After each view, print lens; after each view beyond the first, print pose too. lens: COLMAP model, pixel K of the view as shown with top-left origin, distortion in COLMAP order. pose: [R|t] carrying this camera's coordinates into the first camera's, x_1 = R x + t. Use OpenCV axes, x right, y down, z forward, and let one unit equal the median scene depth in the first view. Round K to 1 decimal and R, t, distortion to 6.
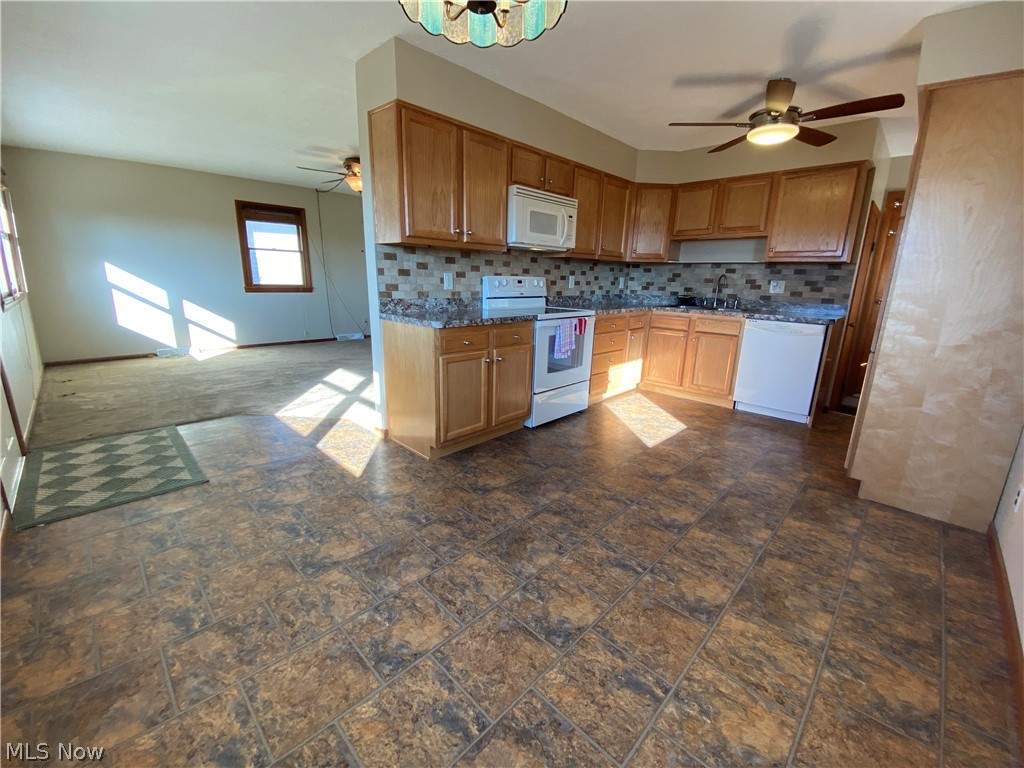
lens RADIAL K [[414.3, 0, 508.2], [0, 414.3, 383.2], [0, 0, 1]] dist [0.010637, -0.004868]
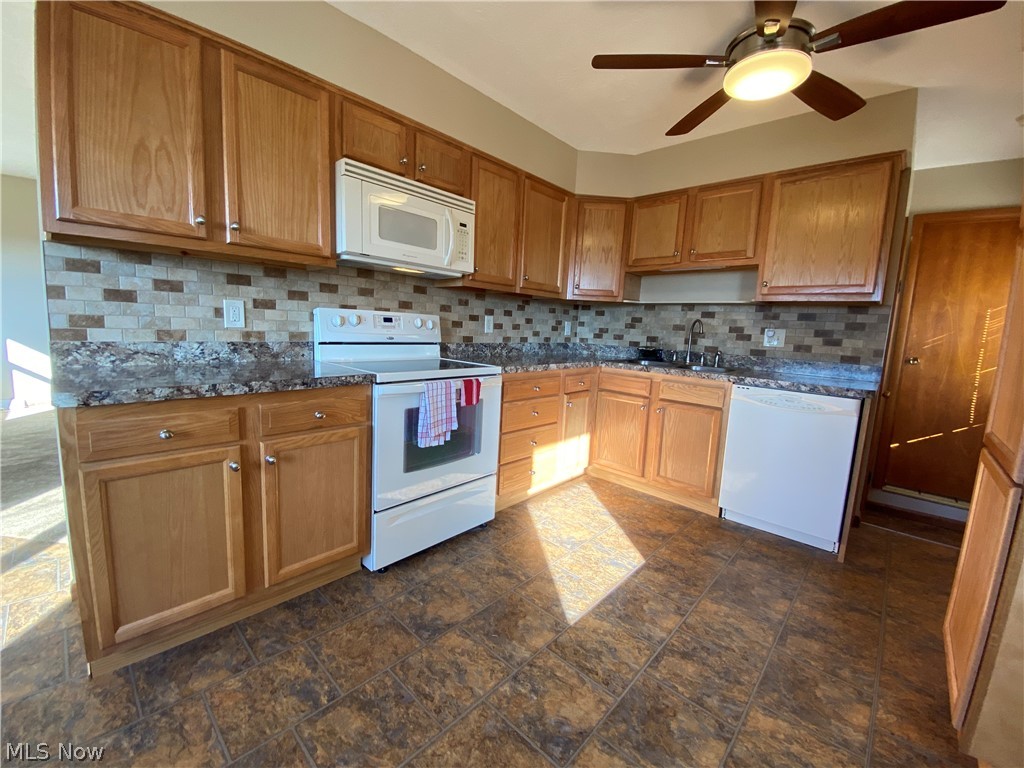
lens RADIAL K [[414.3, 0, 509.3], [0, 414.3, 382.5], [0, 0, 1]] dist [0.010637, -0.004868]
pose [[0.999398, 0.019107, 0.028950, 0.201185], [-0.015774, 0.993664, -0.111281, -0.079141], [-0.030892, 0.110758, 0.993367, 0.360343]]
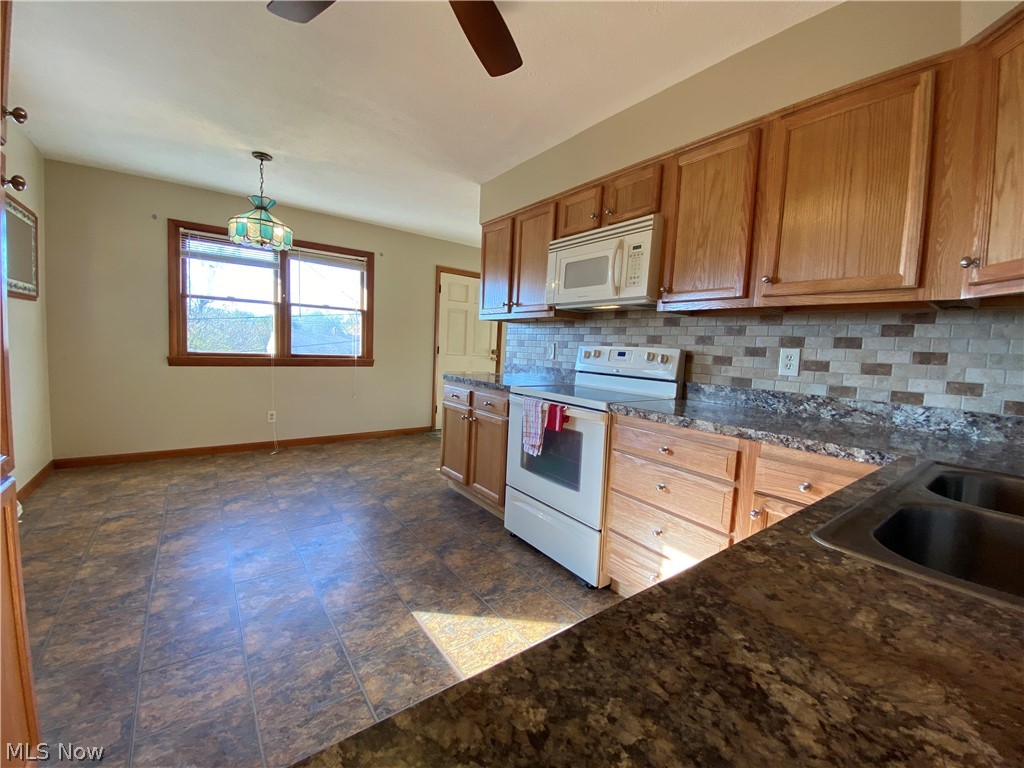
lens RADIAL K [[414.3, 0, 507.0], [0, 414.3, 379.1], [0, 0, 1]] dist [0.010637, -0.004868]
pose [[-0.161278, 0.039490, -0.986119, 0.750879], [-0.300185, 0.949893, 0.087134, -0.209050], [0.940148, 0.310071, -0.141342, 0.933831]]
